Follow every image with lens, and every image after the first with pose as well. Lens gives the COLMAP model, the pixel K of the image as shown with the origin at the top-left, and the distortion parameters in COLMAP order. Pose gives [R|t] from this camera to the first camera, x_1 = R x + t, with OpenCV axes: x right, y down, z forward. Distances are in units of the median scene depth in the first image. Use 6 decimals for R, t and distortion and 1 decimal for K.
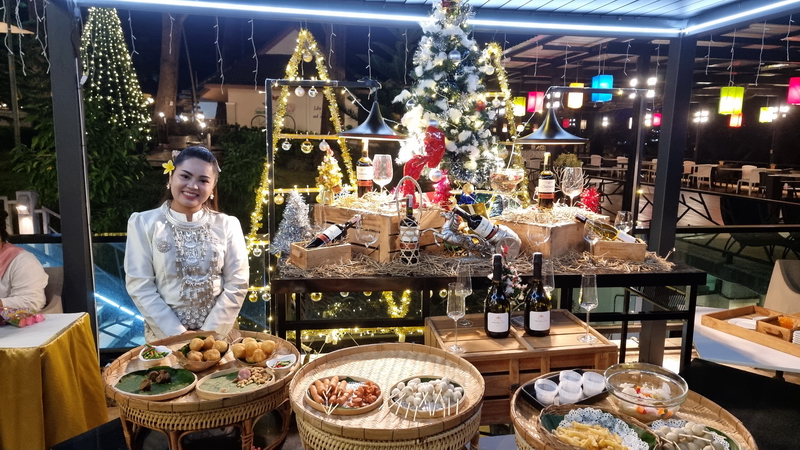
lens RADIAL K [[567.3, 0, 404.8], [0, 567.3, 224.6], [0, 0, 1]] dist [0.069208, -0.017608]
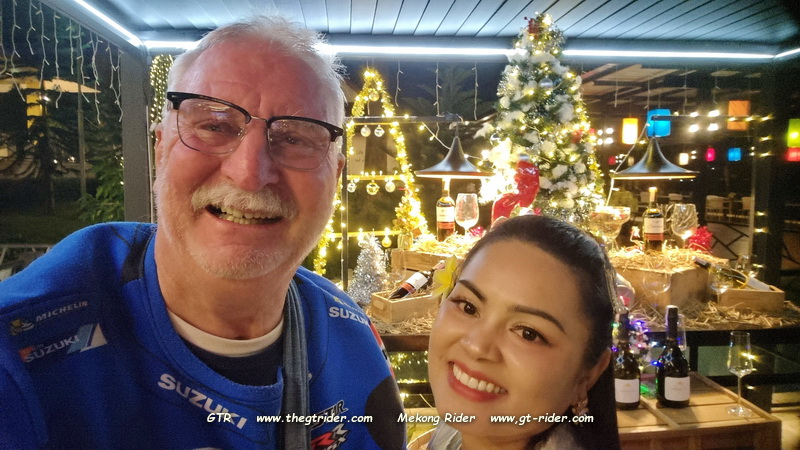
lens RADIAL K [[567.9, 0, 397.1], [0, 567.9, 224.1], [0, 0, 1]] dist [0.053116, -0.013345]
pose [[0.996384, -0.015706, -0.083496, -0.074445], [0.009554, 0.997243, -0.073583, -0.009137], [0.084421, 0.072519, 0.993788, 0.091861]]
